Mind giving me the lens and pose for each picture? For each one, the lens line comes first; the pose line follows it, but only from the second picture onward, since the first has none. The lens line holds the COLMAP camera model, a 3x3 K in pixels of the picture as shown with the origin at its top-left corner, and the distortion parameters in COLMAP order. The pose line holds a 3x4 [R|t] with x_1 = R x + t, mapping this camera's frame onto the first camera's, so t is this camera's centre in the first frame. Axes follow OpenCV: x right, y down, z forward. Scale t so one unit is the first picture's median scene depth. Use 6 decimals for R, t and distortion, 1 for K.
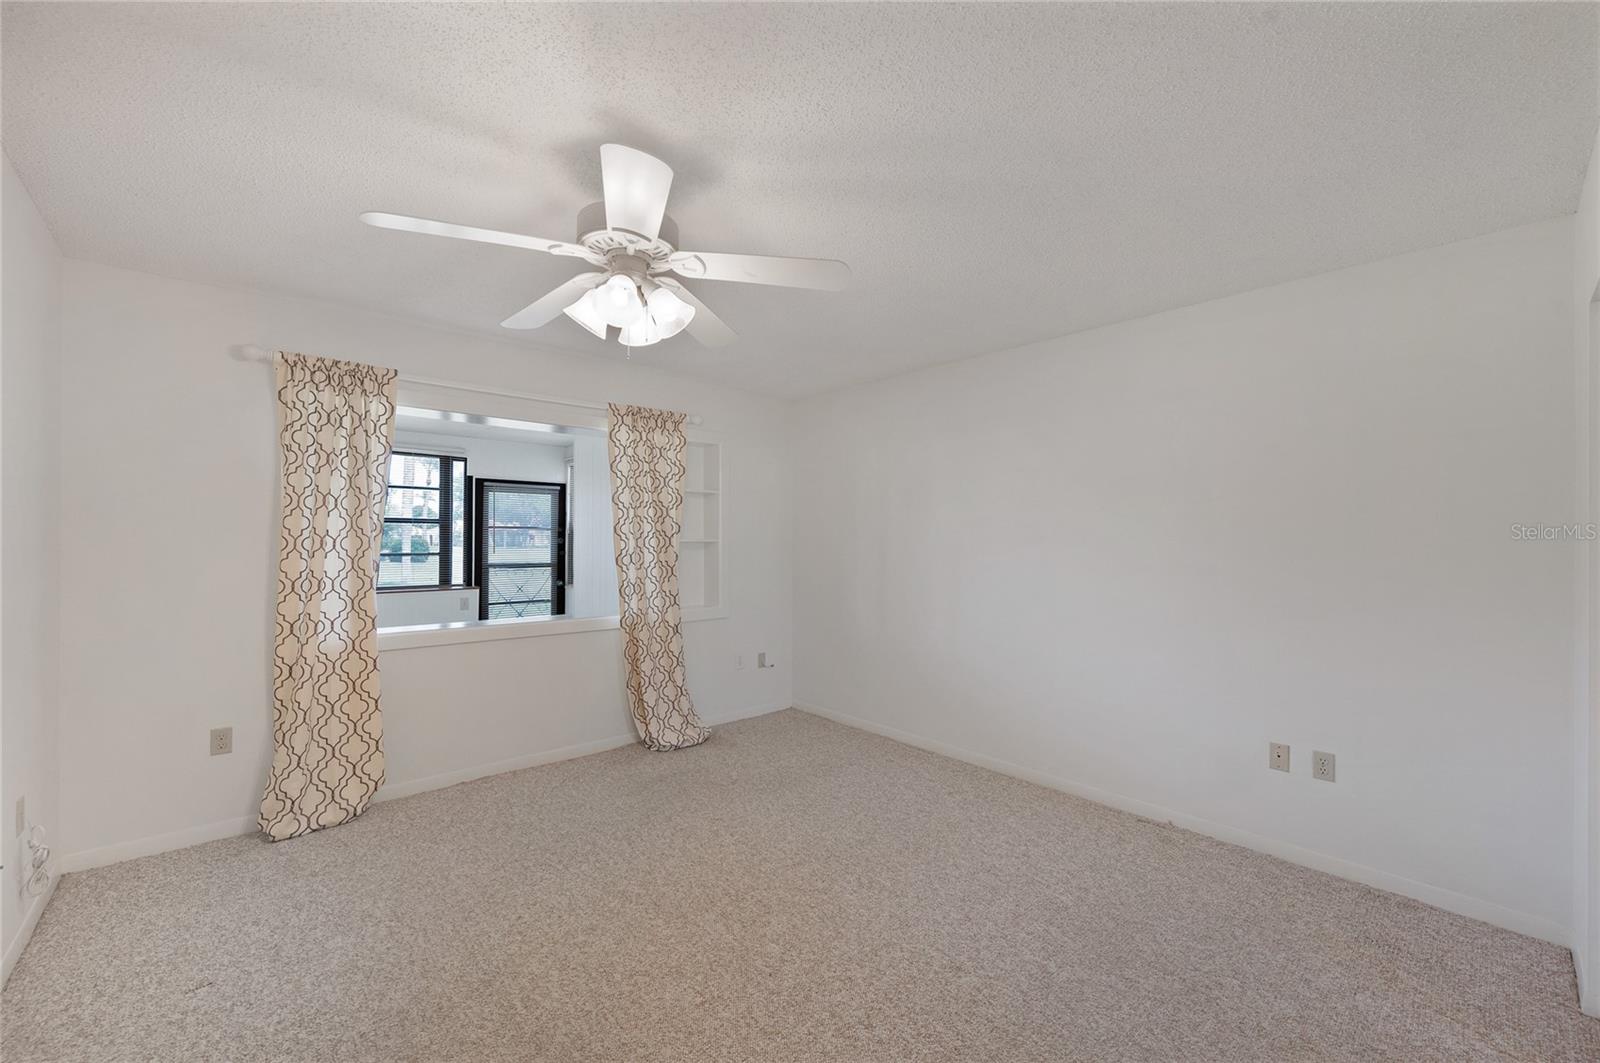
lens RADIAL K [[629.7, 0, 806.1], [0, 629.7, 536.7], [0, 0, 1]] dist [0.000609, -0.000012]
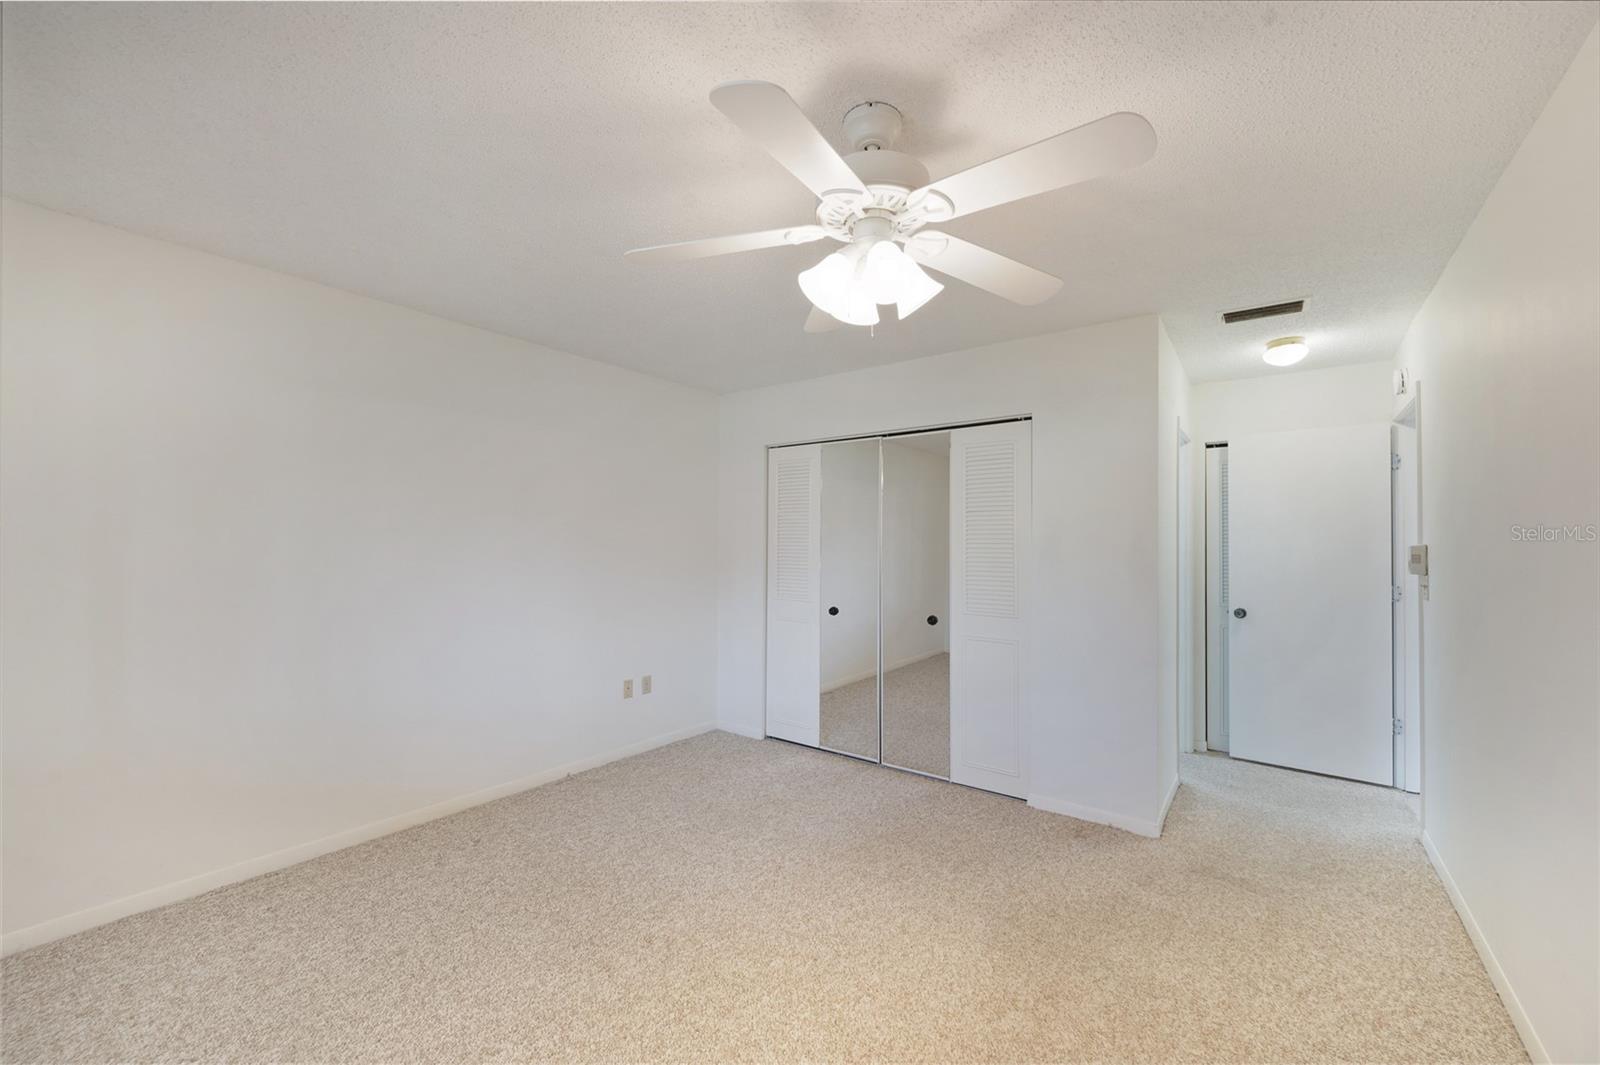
lens RADIAL K [[629.7, 0, 803.0], [0, 629.7, 535.9], [0, 0, 1]] dist [0.000609, -0.000012]
pose [[-0.189545, 0.005491, 0.981857, -0.764529], [-0.018451, 0.999788, -0.009153, -0.004670], [-0.981699, -0.019851, -0.189403, 0.861896]]
